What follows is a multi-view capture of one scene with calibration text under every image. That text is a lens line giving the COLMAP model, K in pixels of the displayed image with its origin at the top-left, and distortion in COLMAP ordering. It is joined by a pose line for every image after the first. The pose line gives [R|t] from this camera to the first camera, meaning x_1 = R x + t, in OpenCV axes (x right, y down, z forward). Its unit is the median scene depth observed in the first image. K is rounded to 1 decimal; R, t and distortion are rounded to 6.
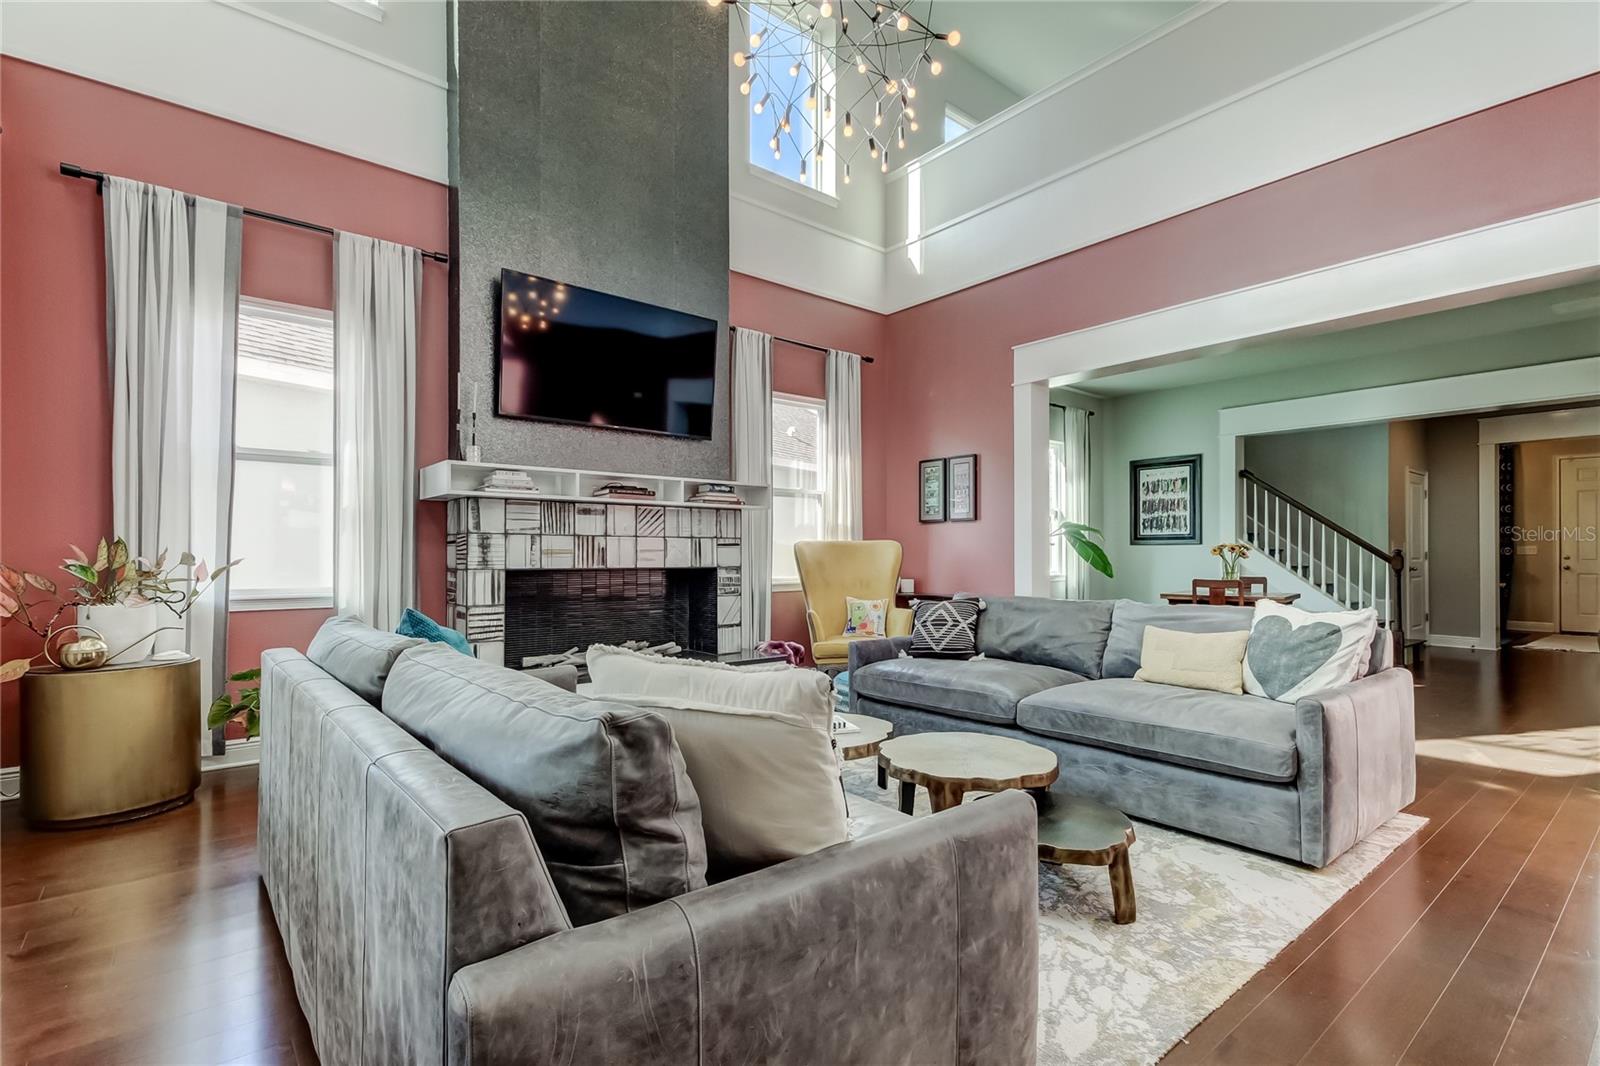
lens RADIAL K [[764.4, 0, 815.3], [0, 764.4, 562.7], [0, 0, 1]] dist [0.021155, -0.002371]
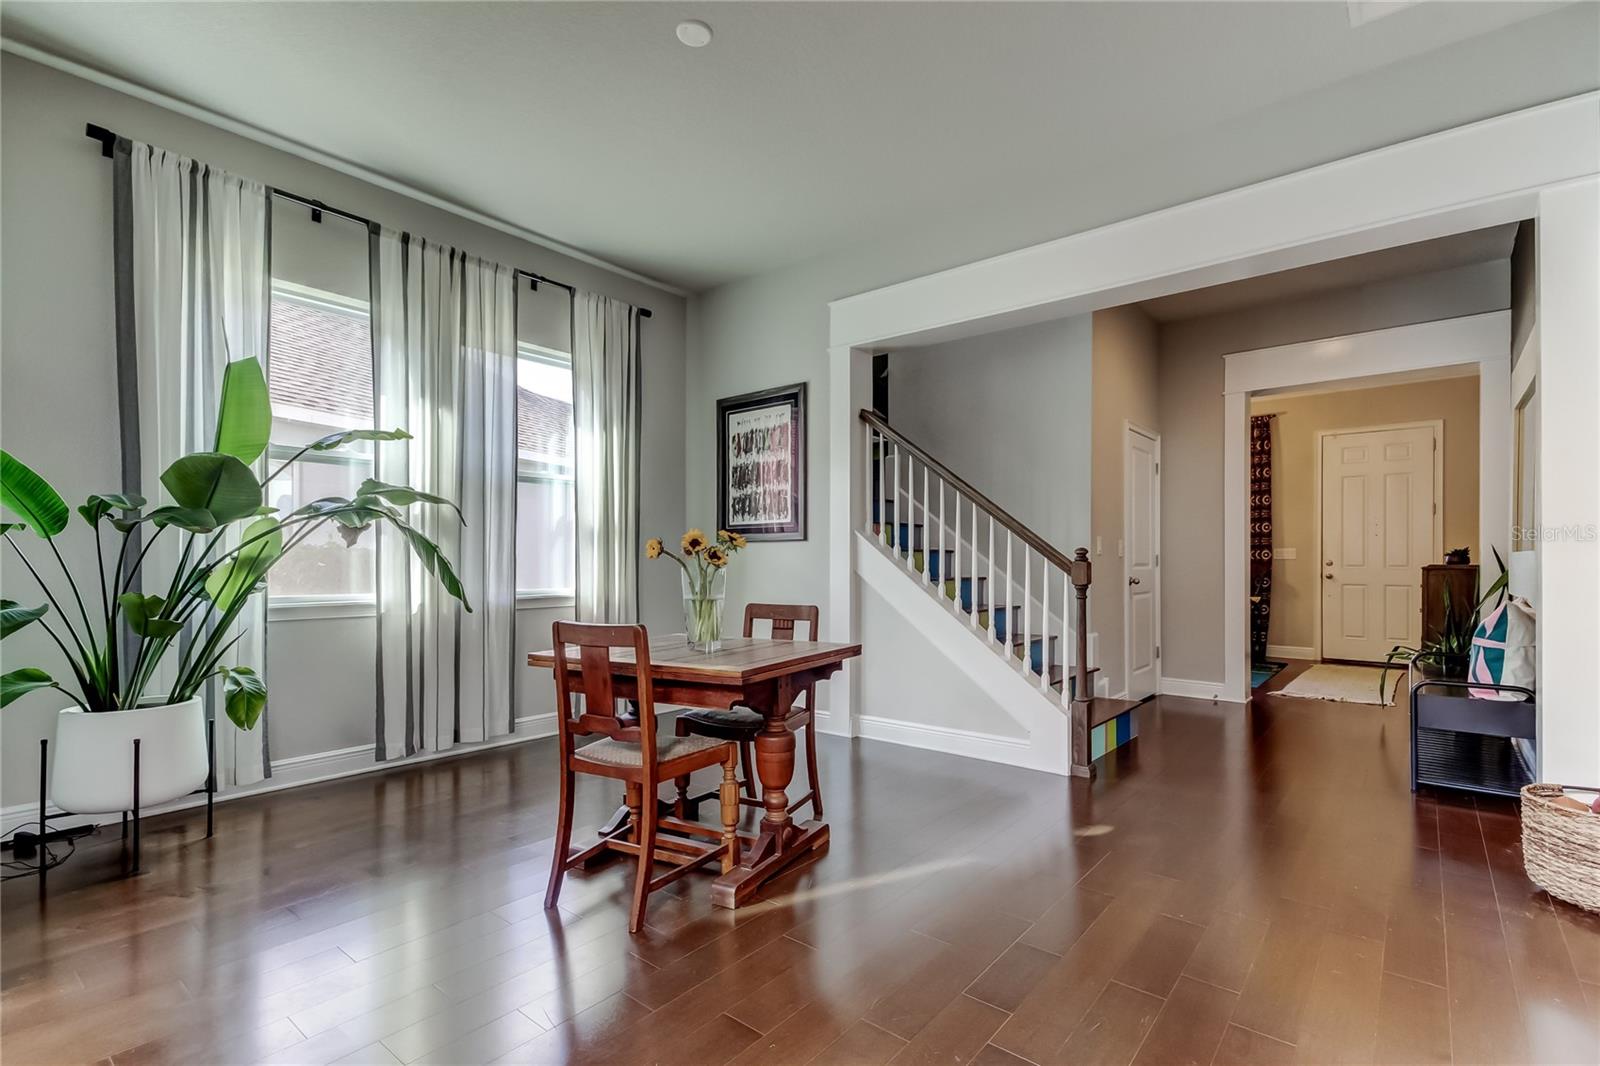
lens RADIAL K [[764.4, 0, 798.2], [0, 764.4, 570.2], [0, 0, 1]] dist [0.021155, -0.002371]
pose [[0.981970, -0.000967, 0.189035, 0.367858], [-0.002131, 0.999867, 0.016188, -0.011005], [-0.189026, -0.016299, 0.981837, 0.417206]]
